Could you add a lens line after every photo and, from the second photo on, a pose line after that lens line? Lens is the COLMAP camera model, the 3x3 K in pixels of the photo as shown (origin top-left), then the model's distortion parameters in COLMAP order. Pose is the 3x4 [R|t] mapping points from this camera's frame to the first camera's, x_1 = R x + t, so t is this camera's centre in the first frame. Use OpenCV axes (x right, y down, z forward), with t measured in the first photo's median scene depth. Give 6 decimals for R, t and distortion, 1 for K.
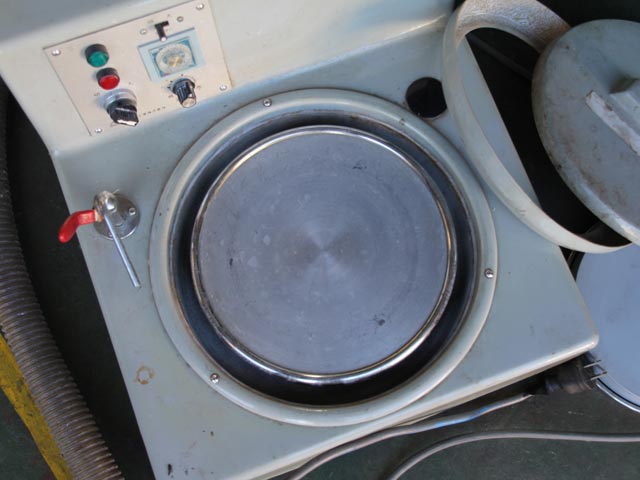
lens RADIAL K [[913.7, 0, 320.0], [0, 913.7, 240.0], [0, 0, 1]] dist [-0.102685, 0.788817]
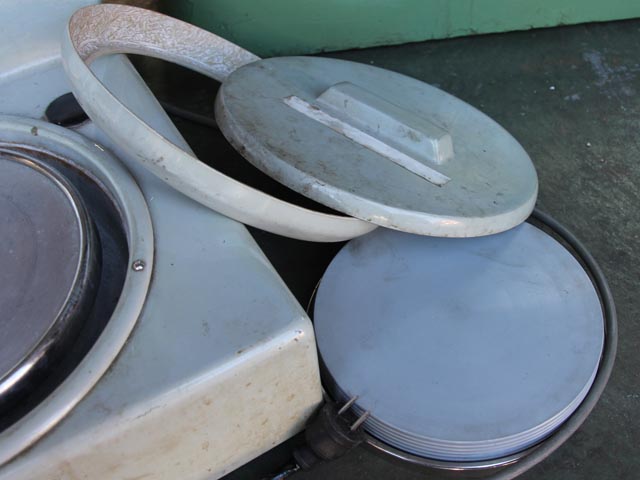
lens RADIAL K [[776.4, 0, 320.0], [0, 776.4, 240.0], [0, 0, 1]] dist [-0.075843, 0.013232]
pose [[0.983996, -0.170258, 0.052573, 0.281241], [0.175820, 0.879722, -0.441789, 0.289265], [0.028969, 0.443962, 0.895577, 0.453242]]
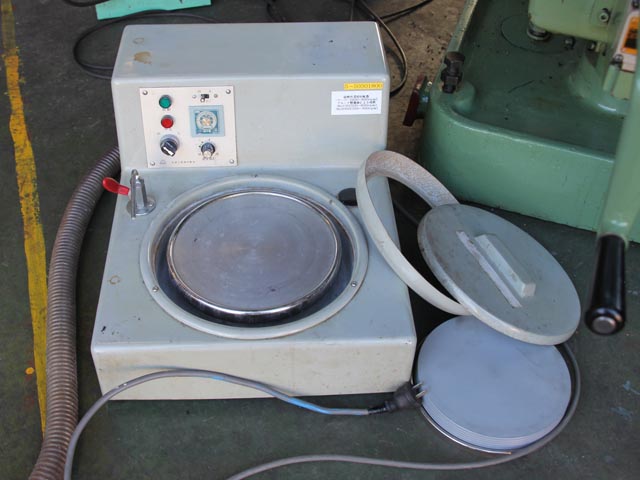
lens RADIAL K [[776.4, 0, 320.0], [0, 776.4, 240.0], [0, 0, 1]] dist [-0.075843, 0.013232]
pose [[0.955246, 0.219690, -0.198094, 0.352628], [-0.290481, 0.823207, -0.487802, 0.584346], [0.055907, 0.523513, 0.850181, -0.108625]]
